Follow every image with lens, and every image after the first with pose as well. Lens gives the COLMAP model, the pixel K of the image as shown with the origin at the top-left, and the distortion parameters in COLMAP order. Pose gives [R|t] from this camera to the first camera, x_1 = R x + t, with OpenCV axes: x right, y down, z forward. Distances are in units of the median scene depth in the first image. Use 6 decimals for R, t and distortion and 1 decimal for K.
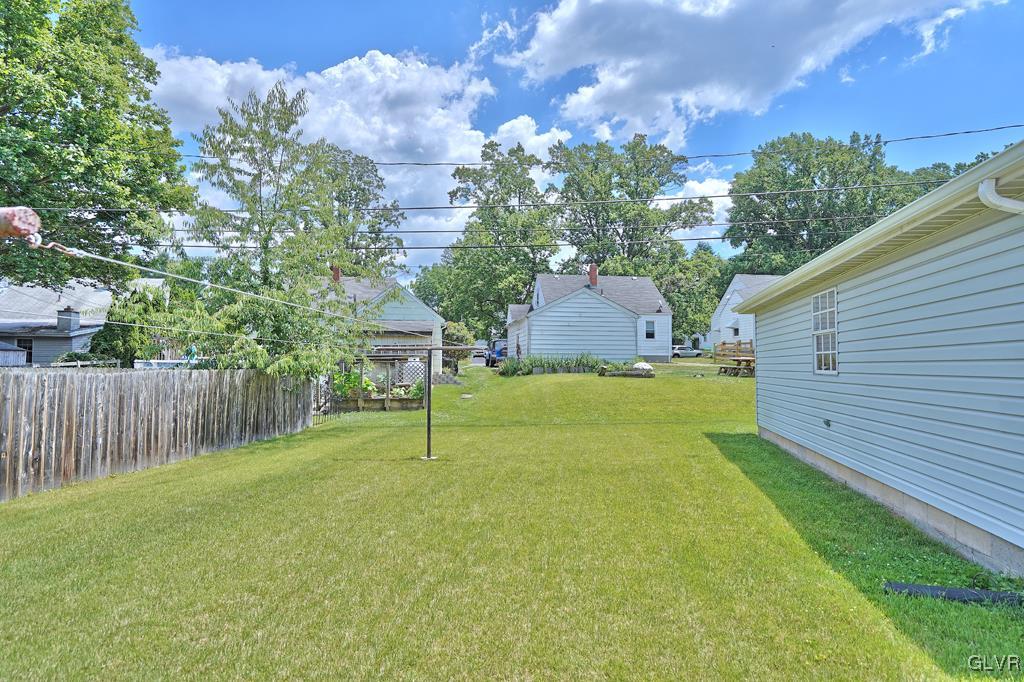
lens RADIAL K [[514.2, 0, 512.0], [0, 514.2, 341.0], [0, 0, 1]] dist [-0.001785, -0.000204]
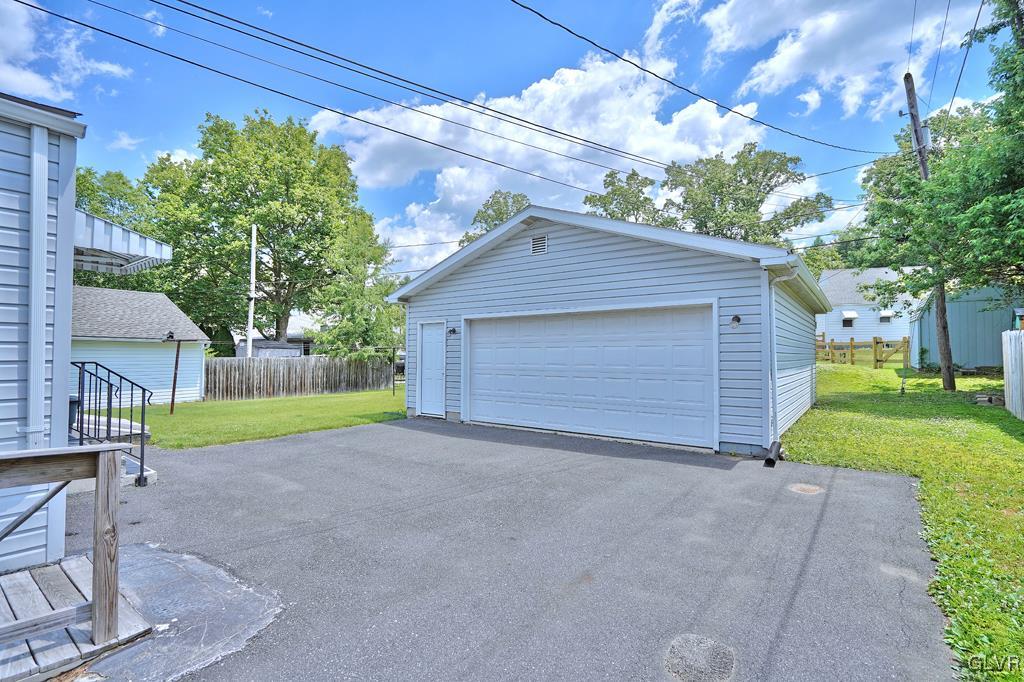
lens RADIAL K [[473.5, 0, 512.0], [0, 473.5, 341.0], [0, 0, 1]] dist [0.001370, 0.000622]
pose [[0.912895, -0.010224, -0.408066, 0.194900], [0.015548, 0.999832, 0.009732, -0.004827], [0.407898, -0.015229, 0.912900, -0.113589]]
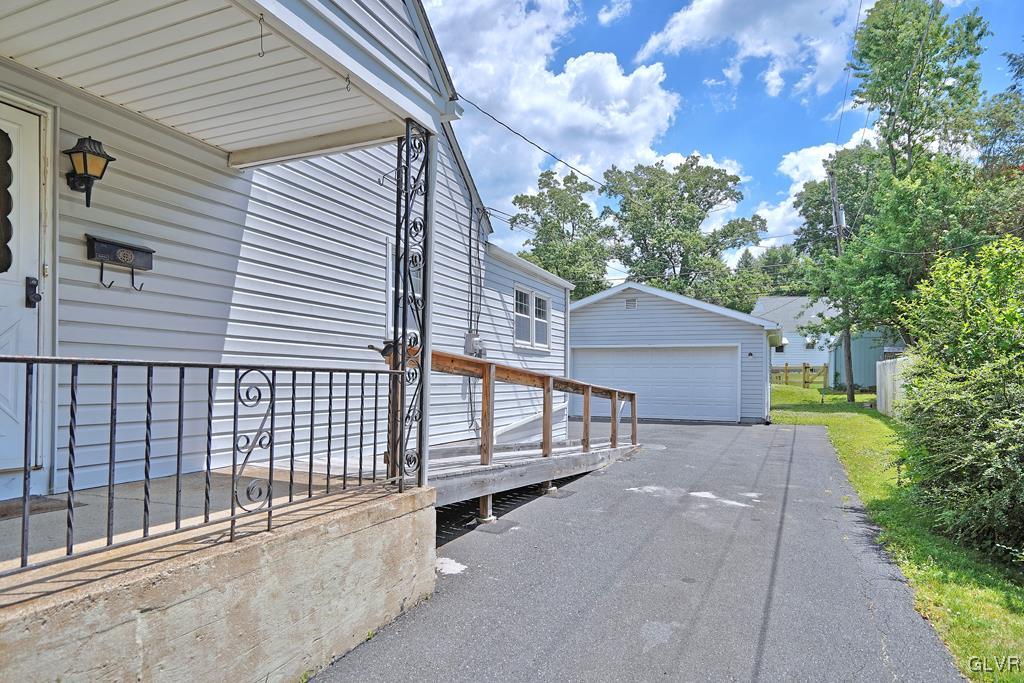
lens RADIAL K [[632.9, 0, 510.9], [0, 632.9, 376.9], [0, 0, 1]] dist [0.048708, -0.083960]
pose [[0.982500, 0.011780, -0.185890, 0.135560], [-0.004628, 0.999234, 0.038860, -0.009291], [0.186205, -0.037320, 0.981802, -0.329345]]
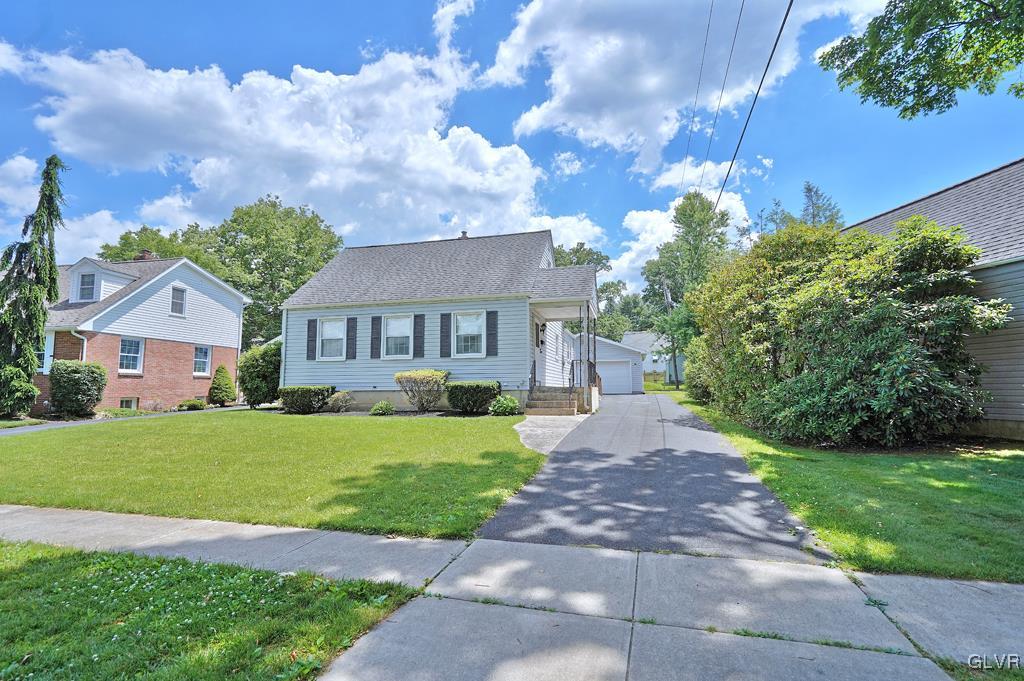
lens RADIAL K [[514.2, 0, 512.0], [0, 514.2, 340.5], [0, 0, 1]] dist [-0.001785, -0.000204]
pose [[0.999912, -0.004210, -0.012555, 0.053014], [0.003519, 0.998504, -0.054569, -0.003369], [0.012766, 0.054520, 0.998431, -0.612710]]
